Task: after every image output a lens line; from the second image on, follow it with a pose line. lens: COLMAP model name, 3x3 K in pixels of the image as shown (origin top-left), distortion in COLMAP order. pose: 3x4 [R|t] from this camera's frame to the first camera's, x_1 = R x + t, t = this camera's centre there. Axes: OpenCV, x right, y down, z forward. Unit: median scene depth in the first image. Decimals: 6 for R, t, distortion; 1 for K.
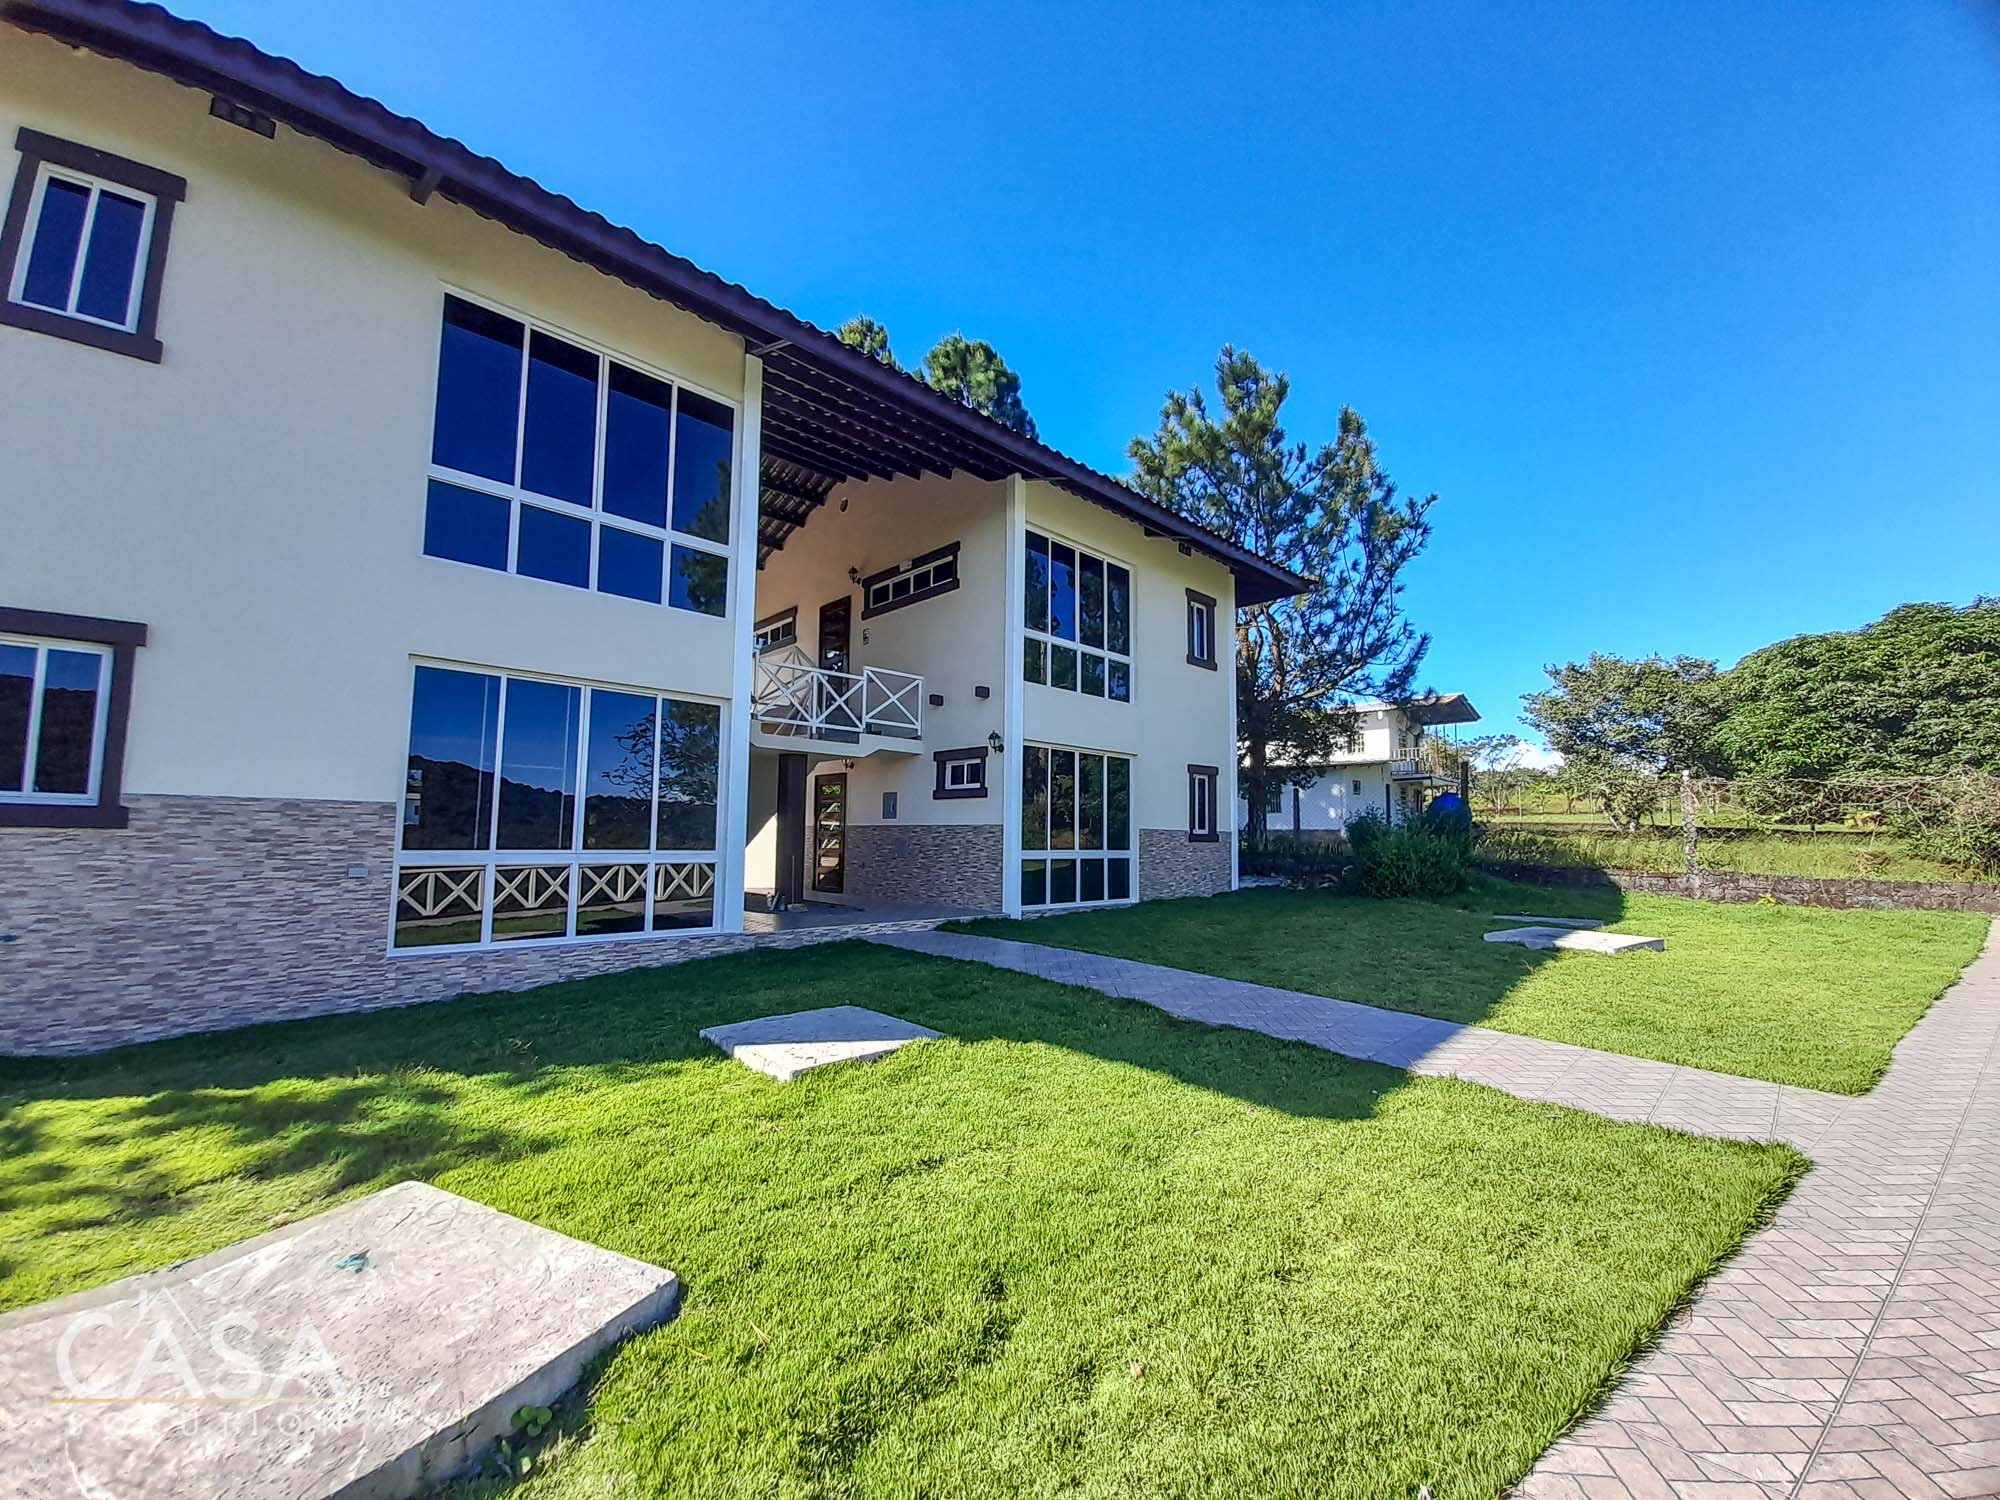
lens RADIAL K [[804.9, 0, 993.4], [0, 804.9, 773.1], [0, 0, 1]] dist [-0.005050, -0.005013]
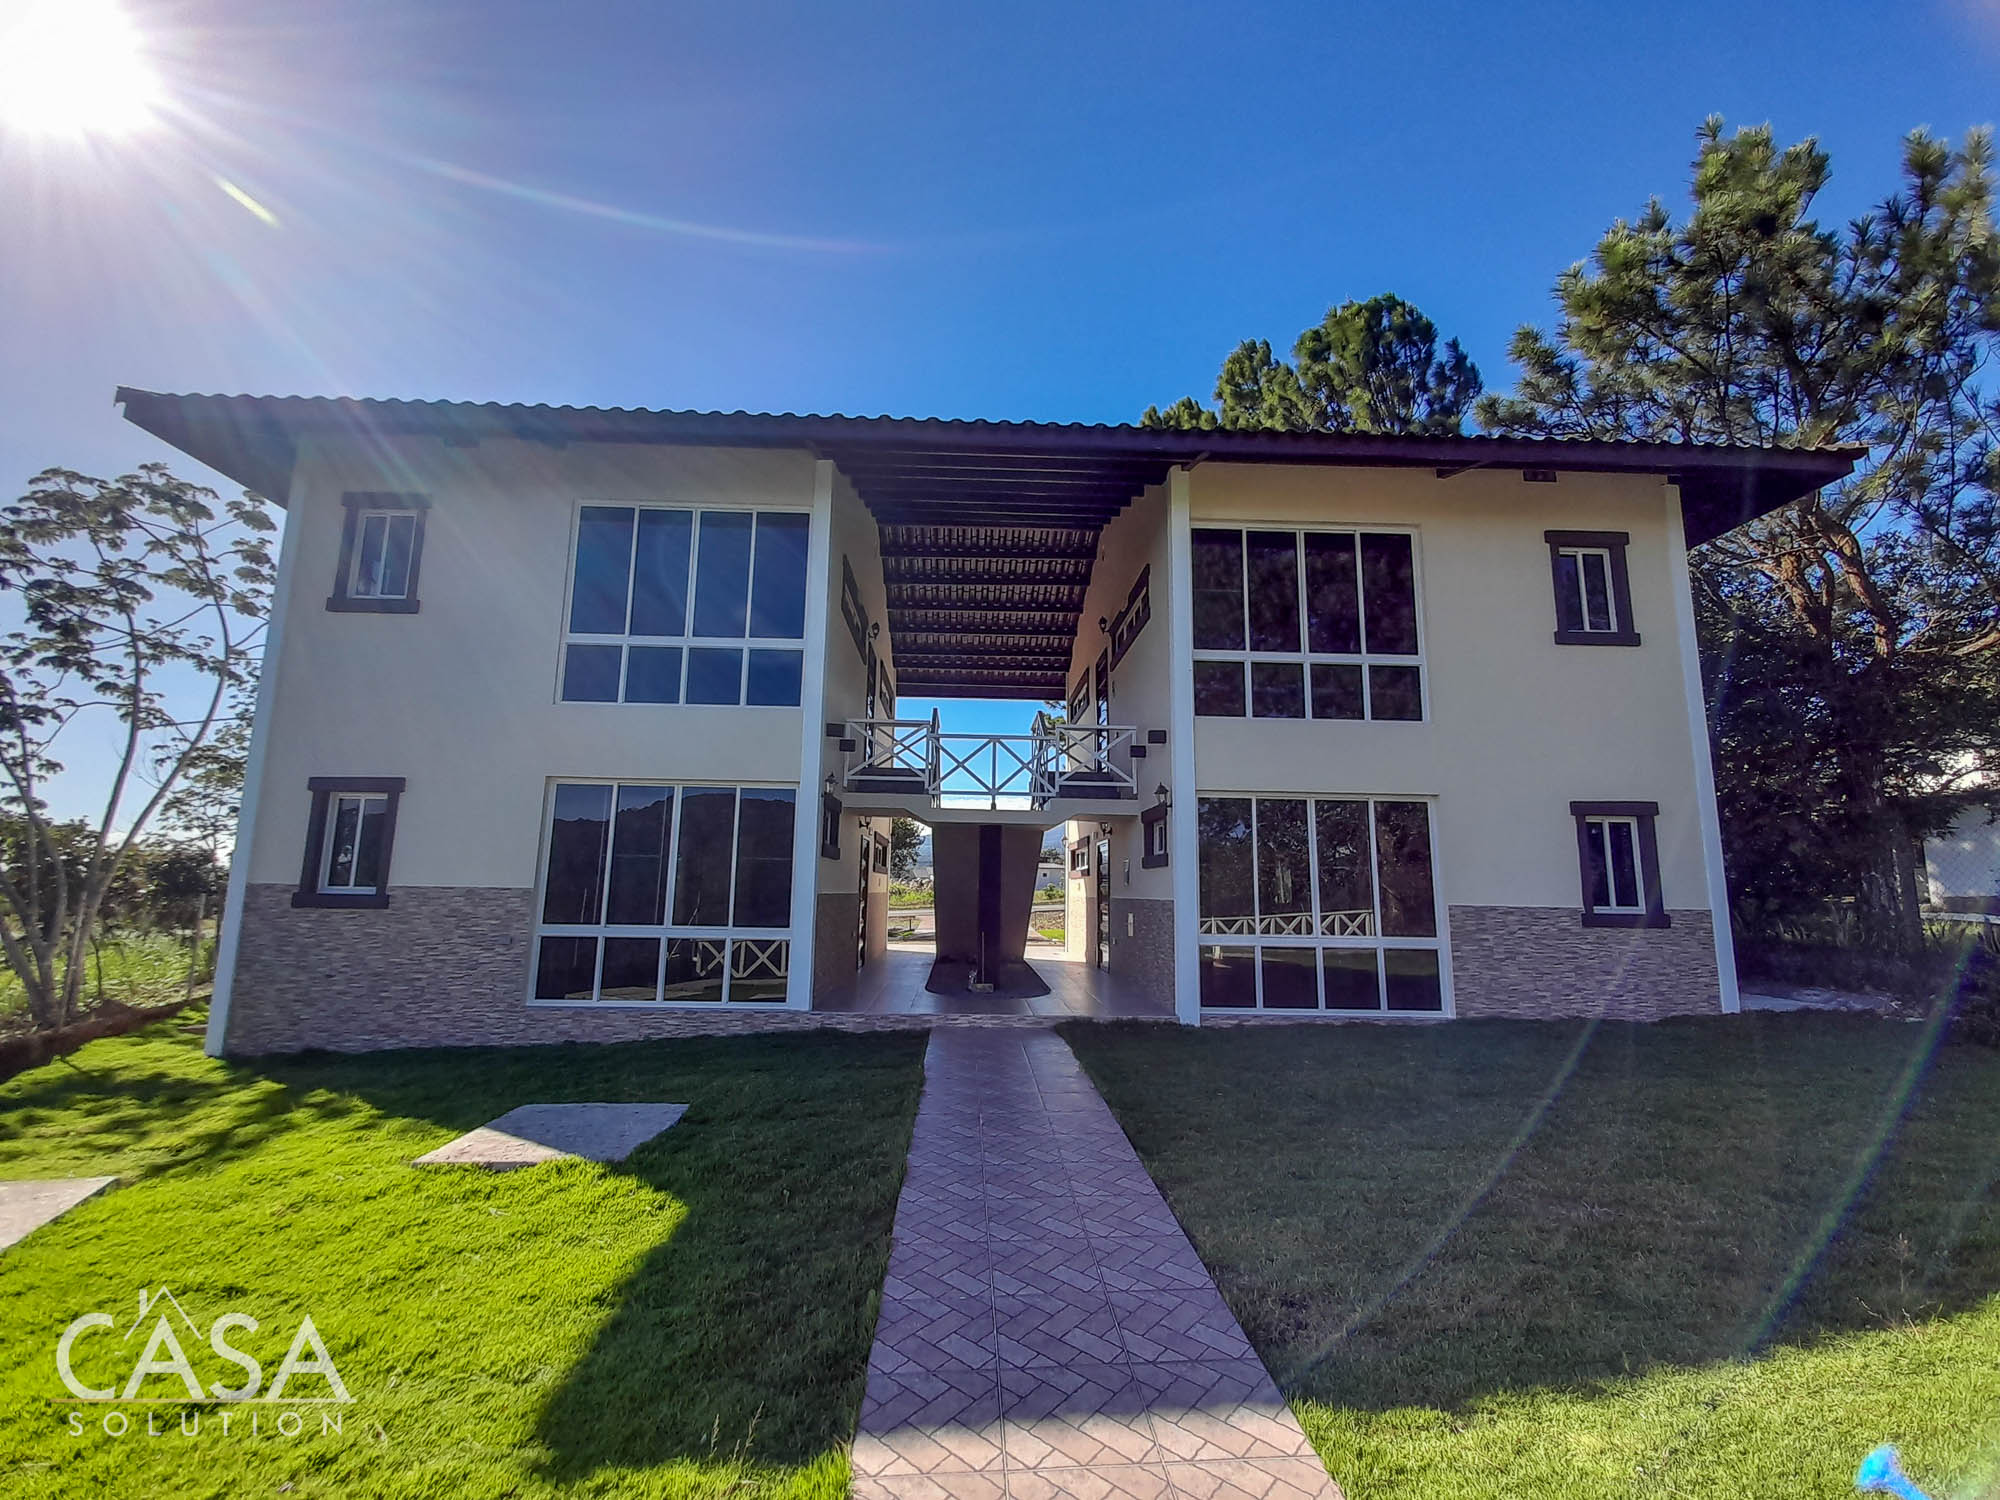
lens RADIAL K [[804.9, 0, 996.4], [0, 804.9, 765.3], [0, 0, 1]] dist [-0.005050, -0.005013]
pose [[0.738382, -0.104561, -0.666228, 0.592398], [0.048163, 0.993561, -0.102554, 0.006018], [0.672661, 0.043636, 0.738663, 0.419225]]
